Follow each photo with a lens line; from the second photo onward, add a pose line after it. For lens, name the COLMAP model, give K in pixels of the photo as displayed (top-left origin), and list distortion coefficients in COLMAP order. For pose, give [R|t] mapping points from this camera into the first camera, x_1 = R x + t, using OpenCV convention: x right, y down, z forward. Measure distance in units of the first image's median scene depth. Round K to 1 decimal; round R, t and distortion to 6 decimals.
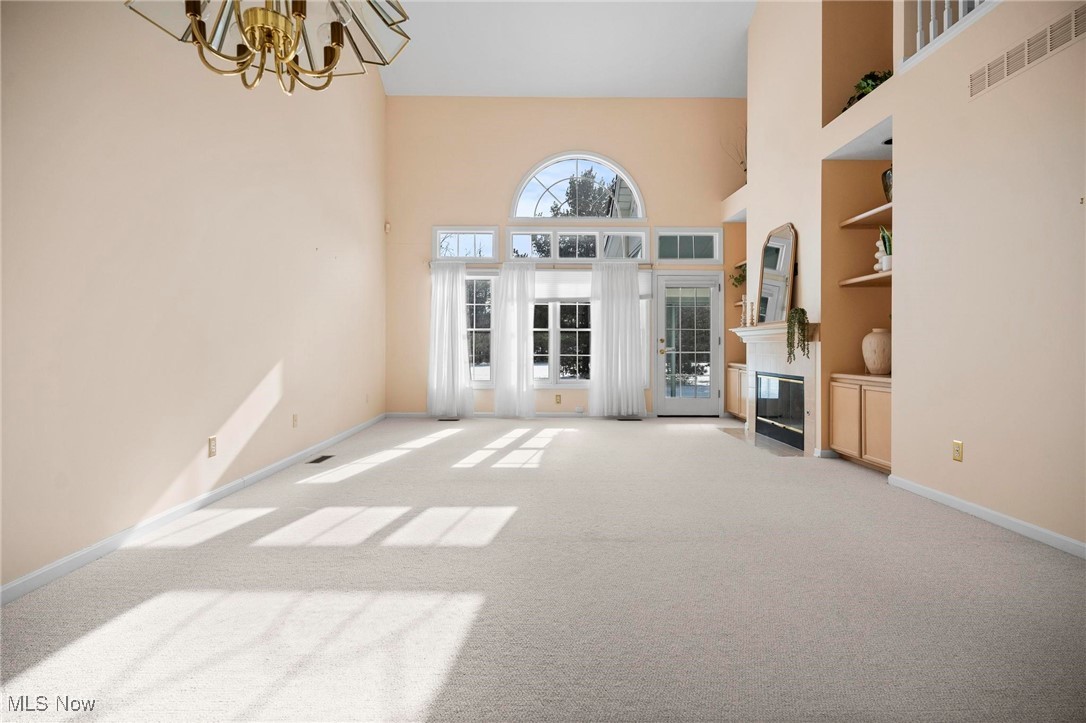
lens RADIAL K [[551.7, 0, 541.4], [0, 551.7, 354.2], [0, 0, 1]] dist [0.006577, 0.005407]
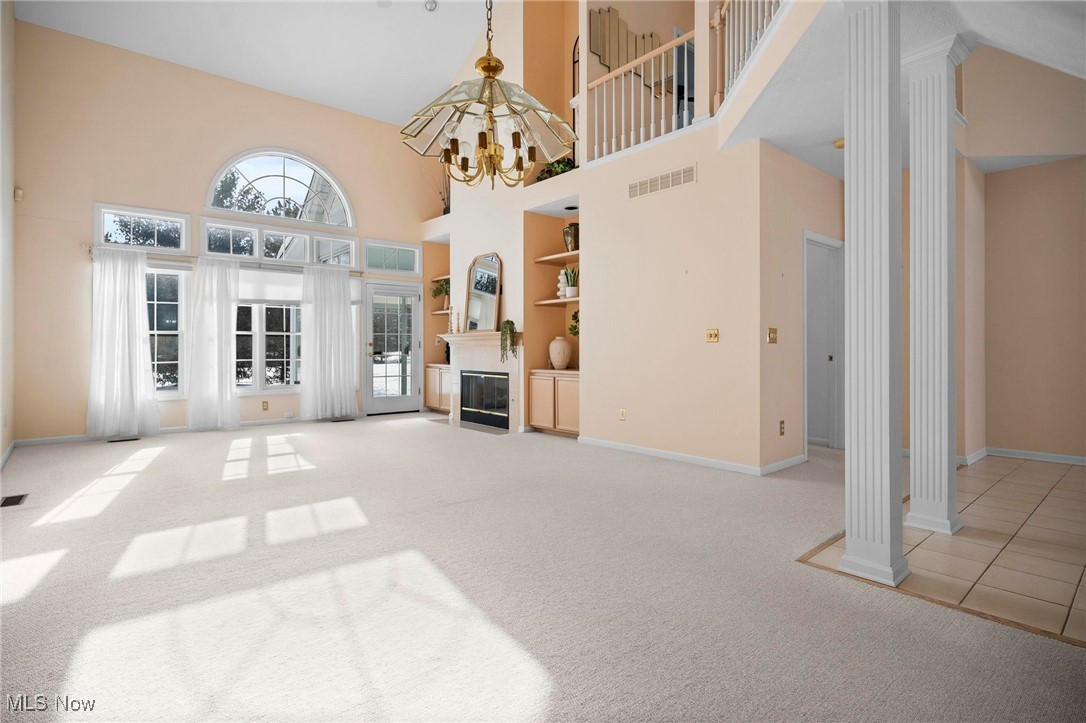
lens RADIAL K [[551.7, 0, 546.3], [0, 551.7, 359.0], [0, 0, 1]] dist [0.006577, 0.005407]
pose [[0.771915, -0.016933, 0.635500, -0.222223], [0.013434, 0.999856, 0.010324, -0.003143], [-0.635584, 0.000568, 0.772032, -0.049837]]
